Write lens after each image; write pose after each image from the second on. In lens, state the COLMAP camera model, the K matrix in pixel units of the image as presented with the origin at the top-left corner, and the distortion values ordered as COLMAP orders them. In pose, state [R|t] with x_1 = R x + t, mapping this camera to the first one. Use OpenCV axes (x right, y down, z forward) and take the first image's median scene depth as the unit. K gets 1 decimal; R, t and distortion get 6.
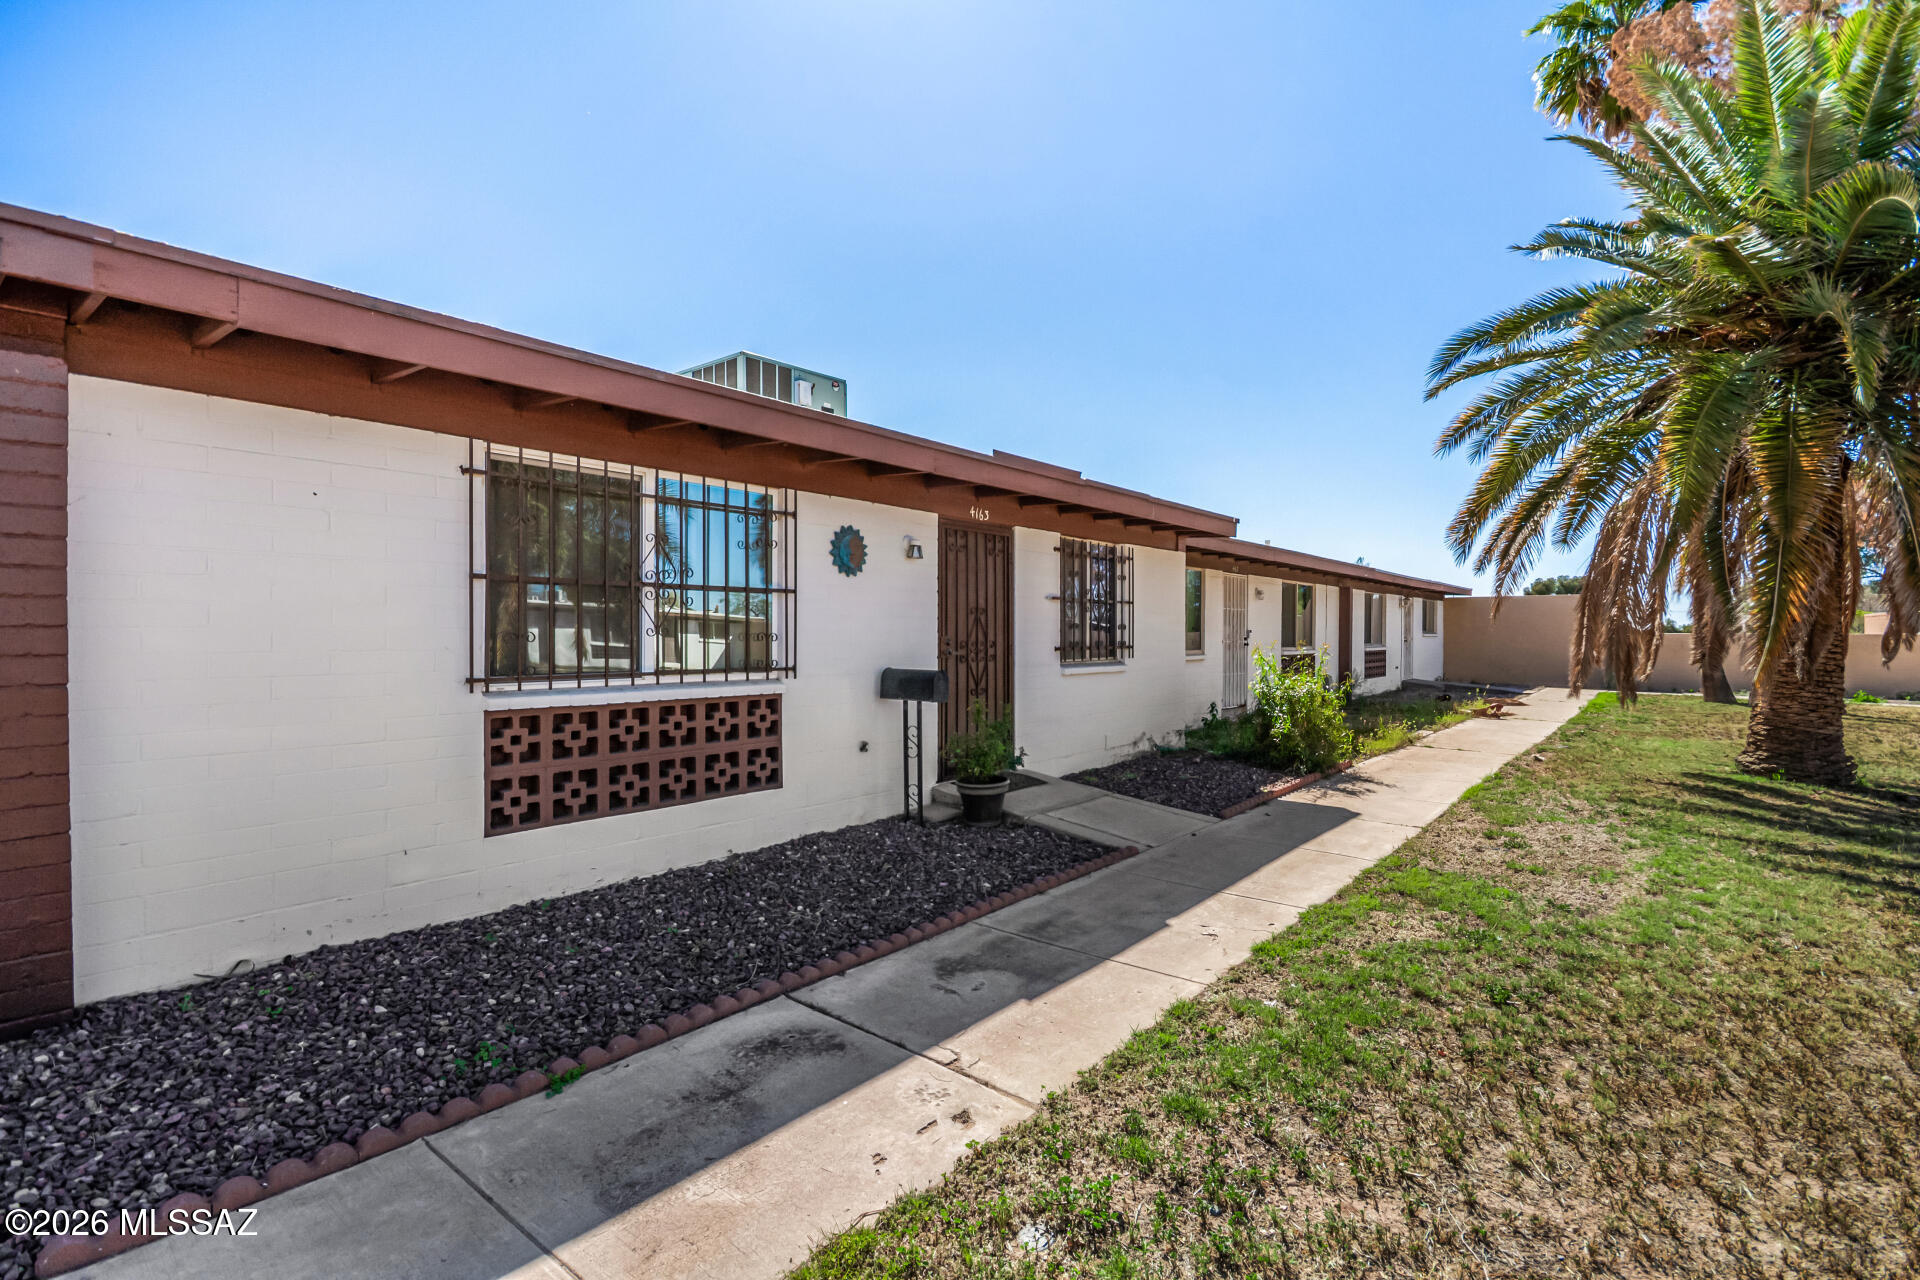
lens RADIAL K [[893.6, 0, 969.3], [0, 893.6, 641.3], [0, 0, 1]] dist [0.001722, -0.000216]
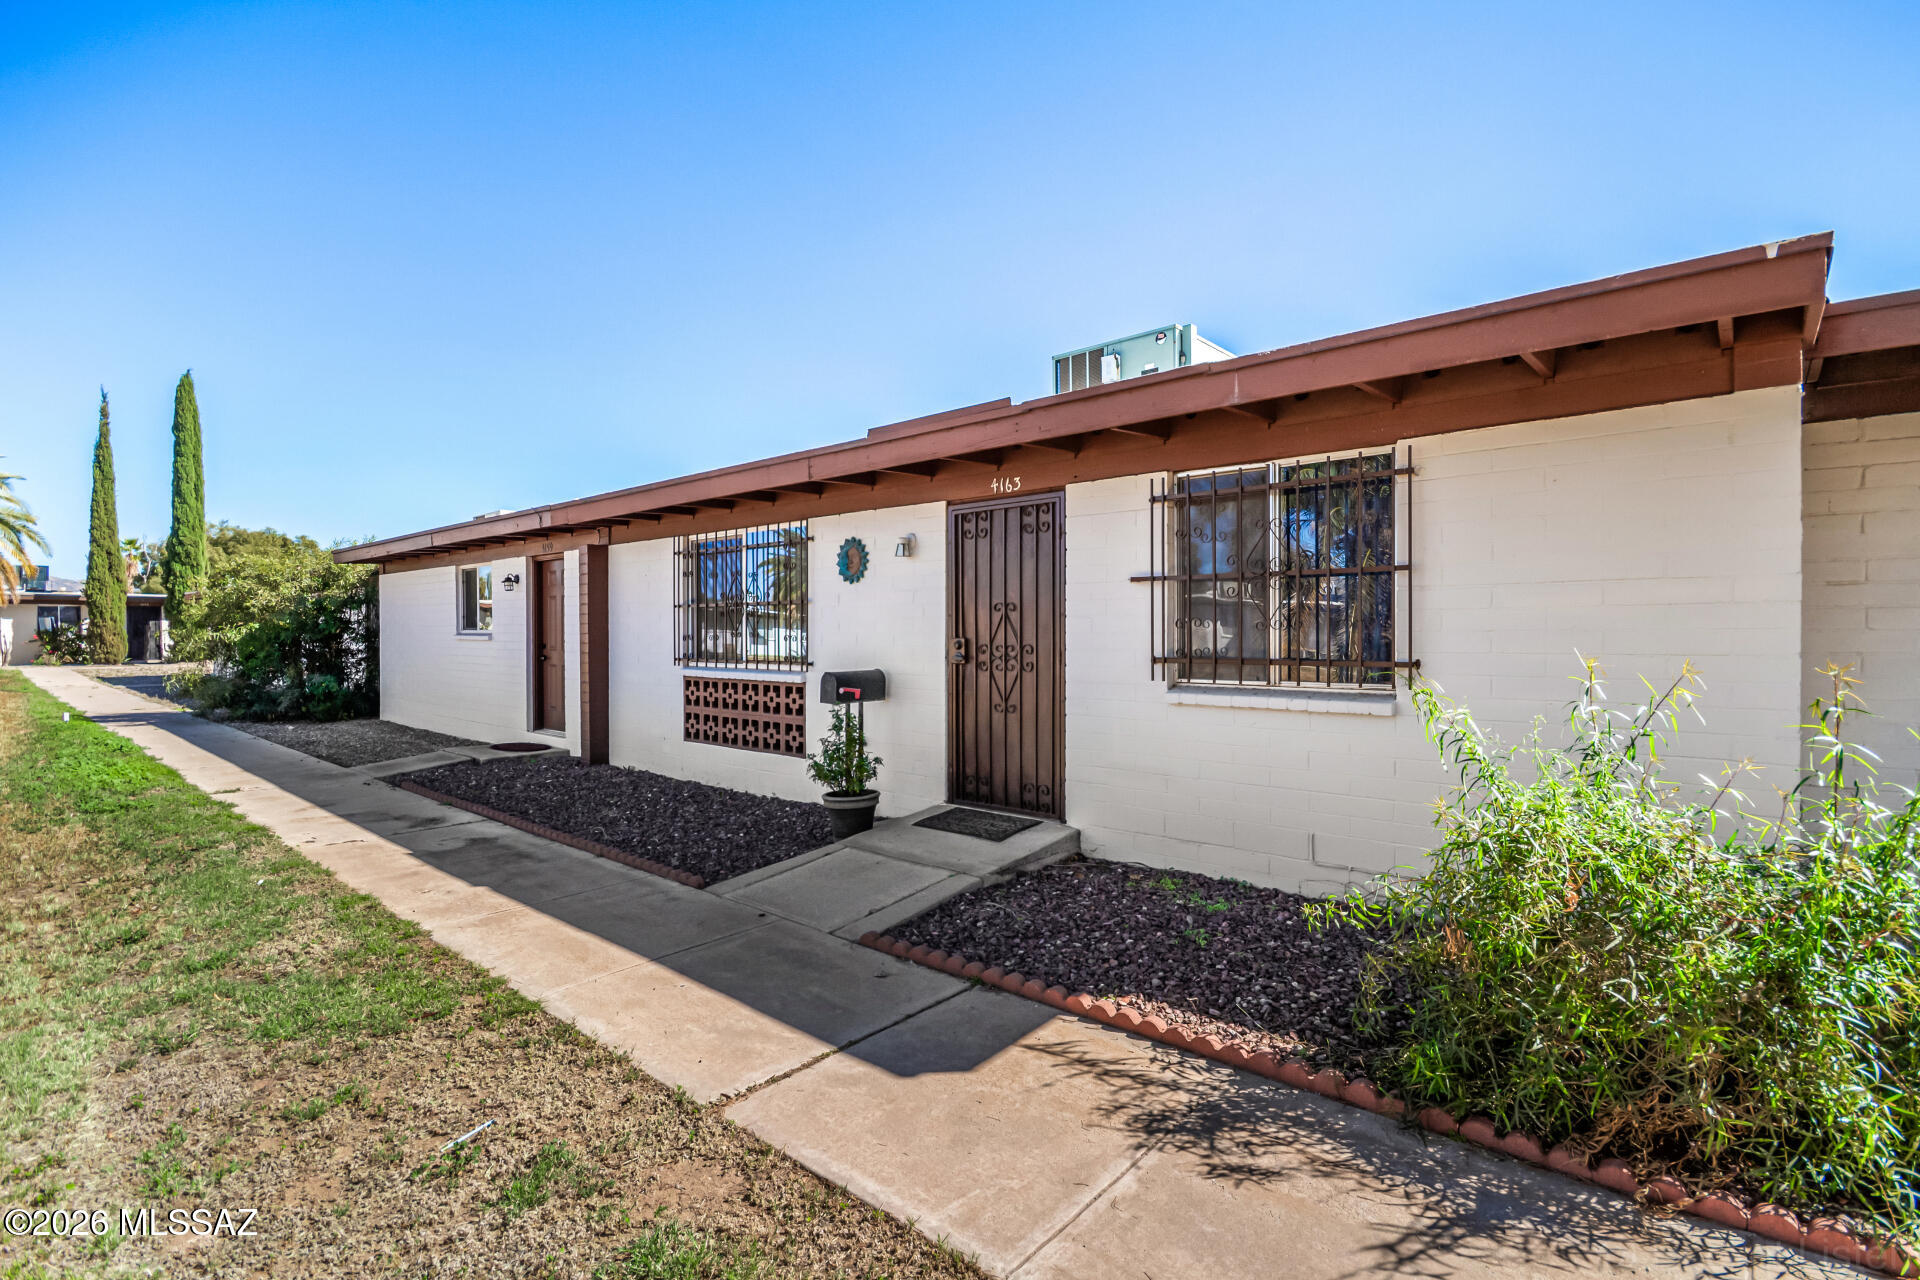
lens RADIAL K [[893.6, 0, 969.8], [0, 893.6, 643.2], [0, 0, 1]] dist [0.001722, -0.000216]
pose [[-0.038792, 0.008595, -0.999210, 1.078759], [-0.007931, 0.999929, 0.008909, -0.011547], [0.999216, 0.008270, -0.038721, 1.338055]]
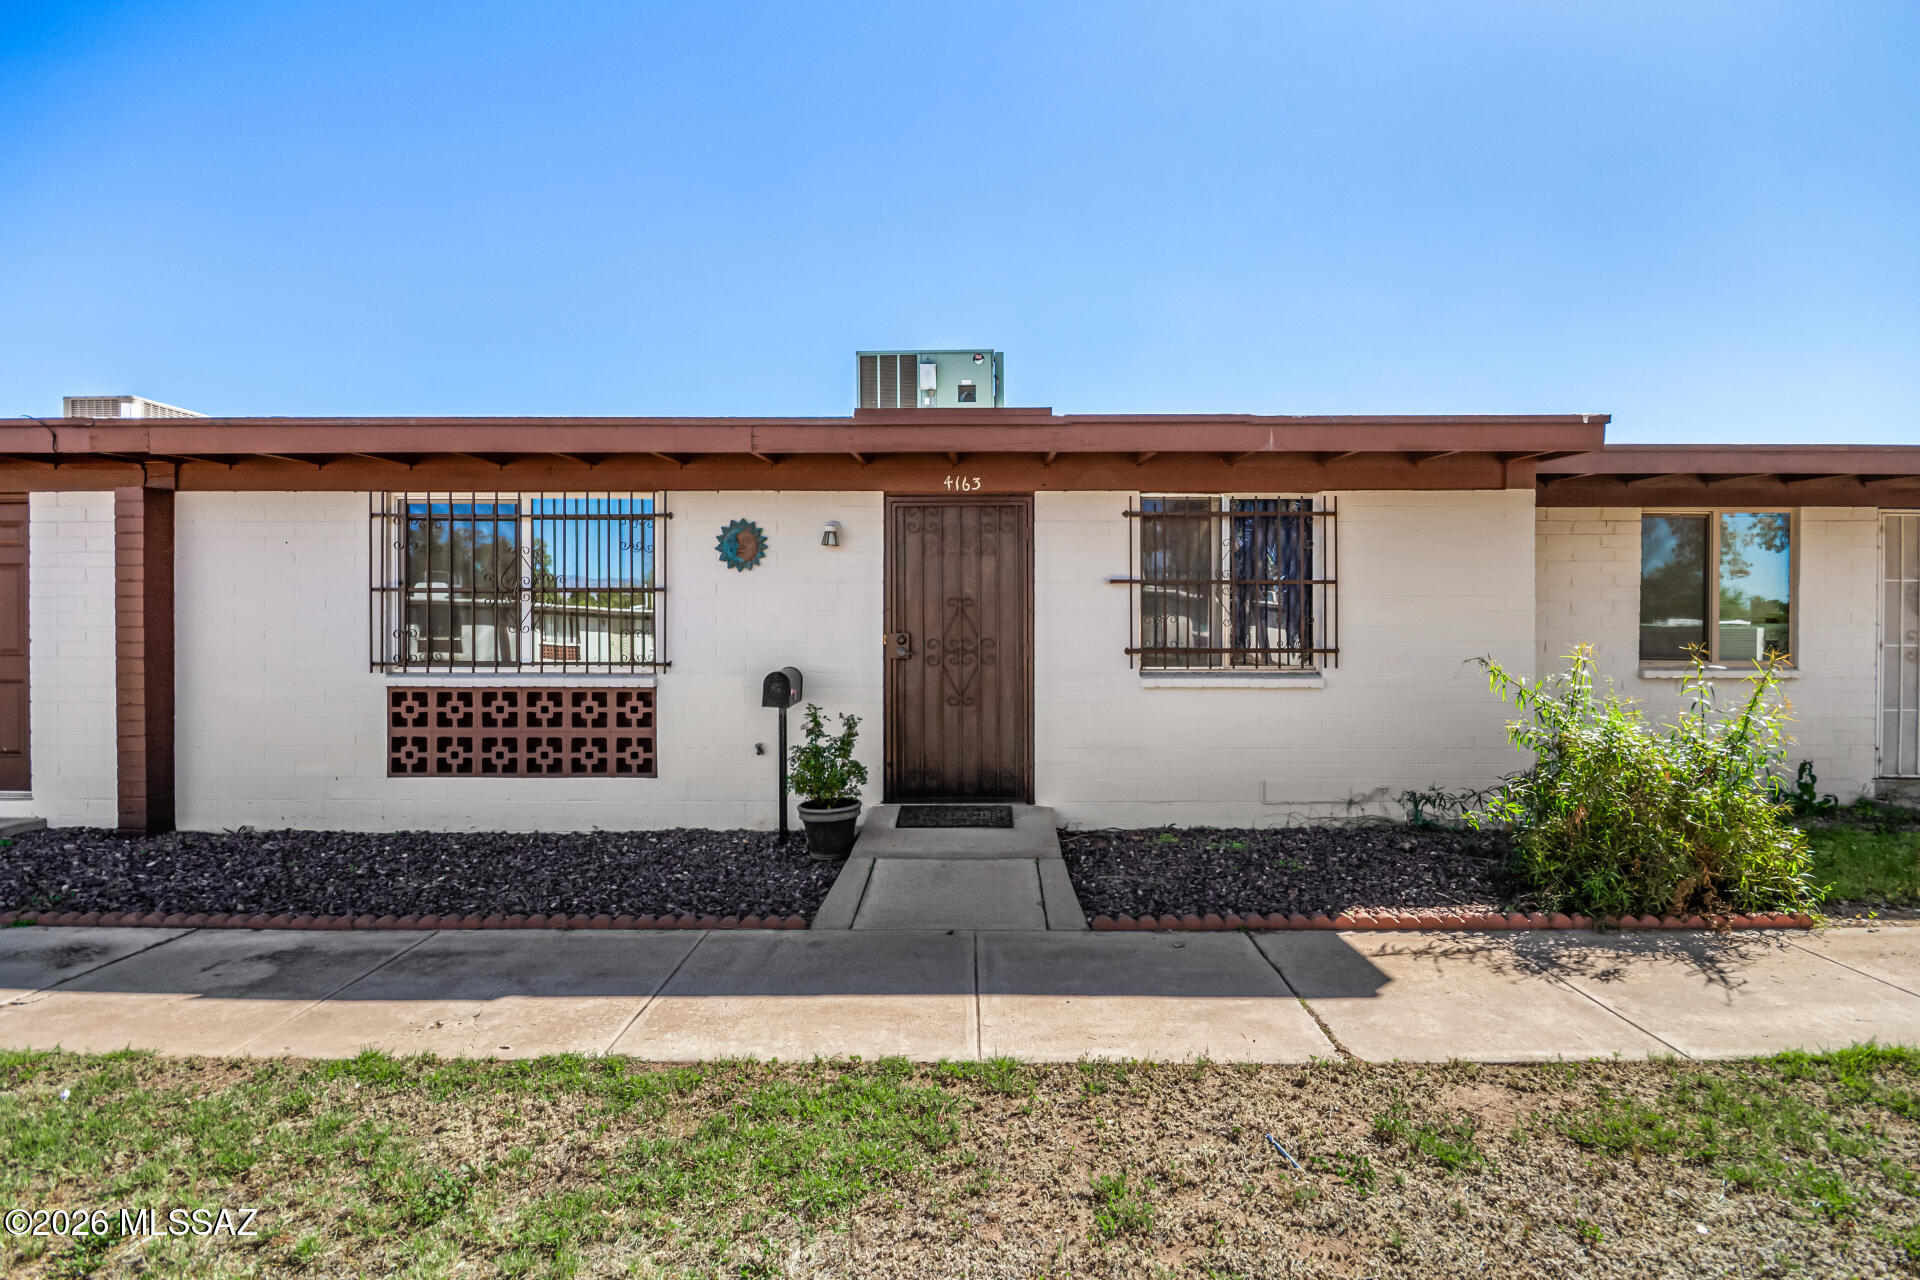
lens RADIAL K [[893.6, 0, 970.4], [0, 893.6, 631.6], [0, 0, 1]] dist [0.001722, -0.000216]
pose [[0.619698, -0.000128, -0.784840, 0.876914], [-0.005779, 0.999972, -0.004727, -0.004644], [0.784819, 0.007465, 0.619680, 0.671046]]
